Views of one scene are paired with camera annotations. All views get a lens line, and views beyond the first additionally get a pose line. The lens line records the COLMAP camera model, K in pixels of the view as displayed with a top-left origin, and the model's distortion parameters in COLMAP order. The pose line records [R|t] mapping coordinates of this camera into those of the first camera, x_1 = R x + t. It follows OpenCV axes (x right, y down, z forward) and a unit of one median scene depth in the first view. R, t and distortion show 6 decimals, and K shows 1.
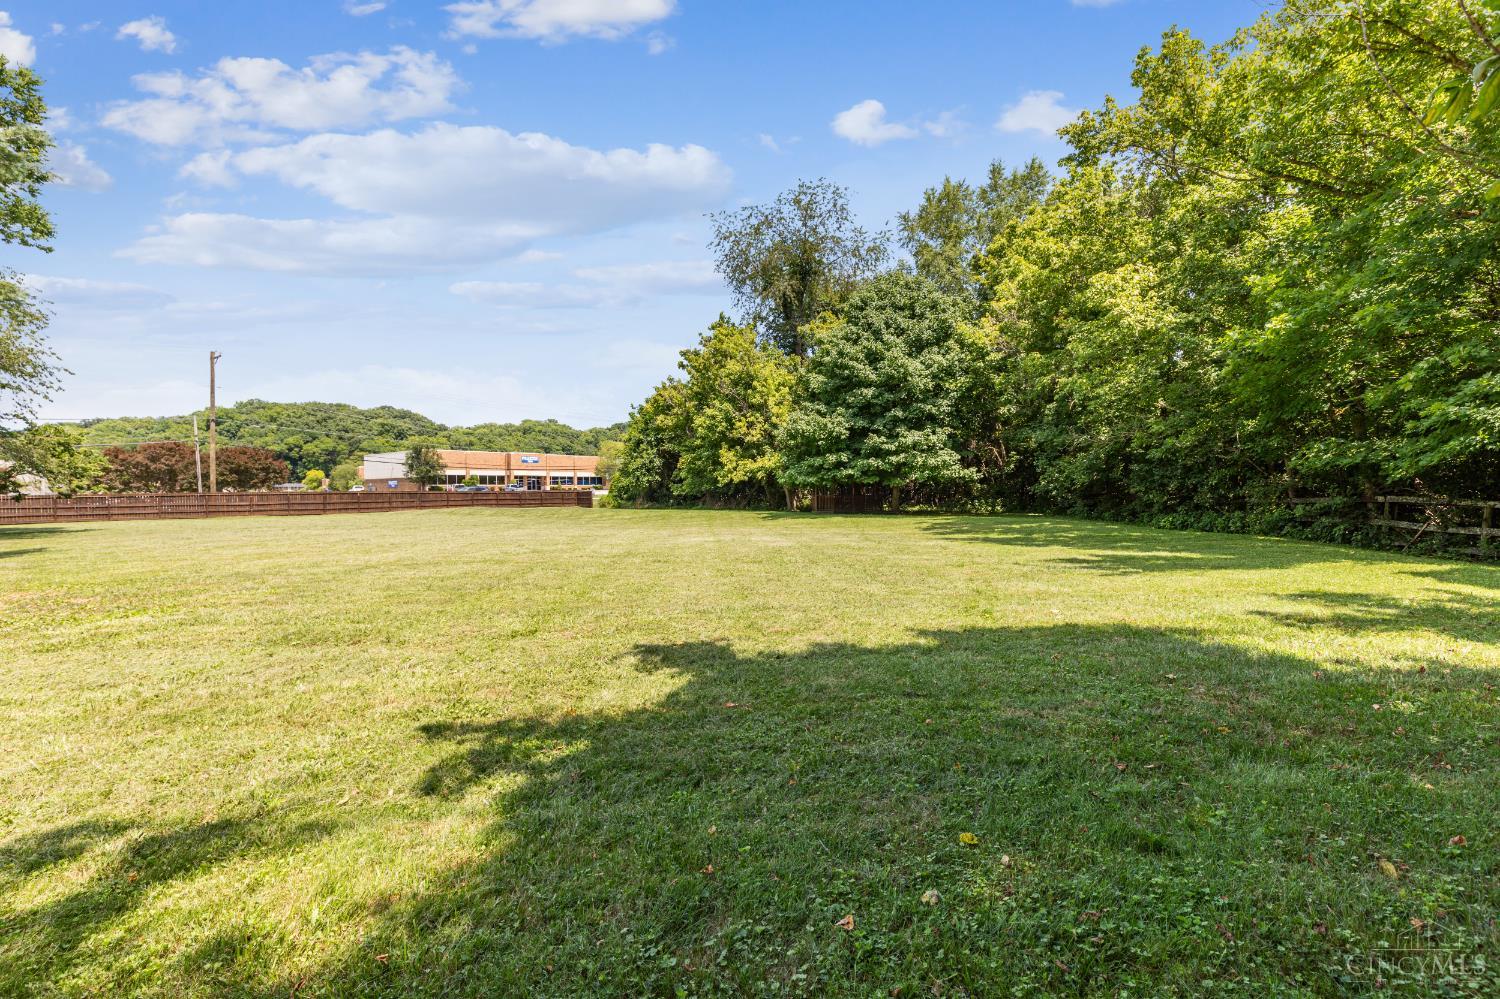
lens RADIAL K [[690.8, 0, 744.0], [0, 690.8, 504.1], [0, 0, 1]] dist [0.009814, -0.000890]
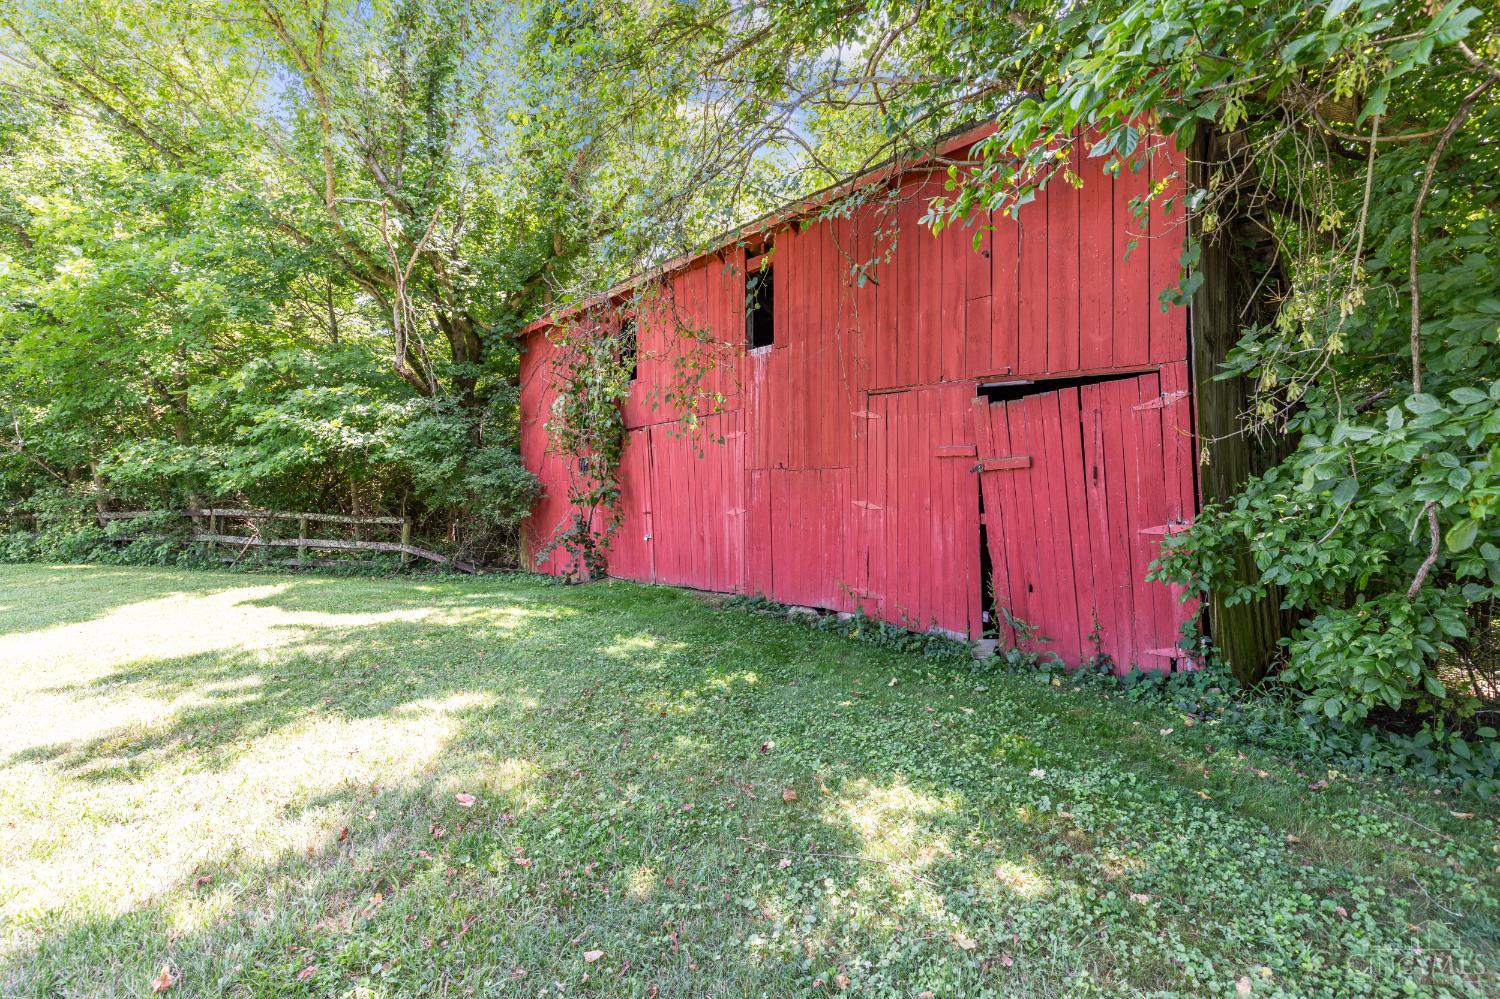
lens RADIAL K [[690.8, 0, 744.5], [0, 690.8, 503.0], [0, 0, 1]] dist [0.009814, -0.000890]
pose [[0.157690, -0.005177, 0.987475, 0.147552], [0.019248, 0.999812, 0.002168, -0.008781], [-0.987301, 0.018665, 0.157760, 0.185418]]
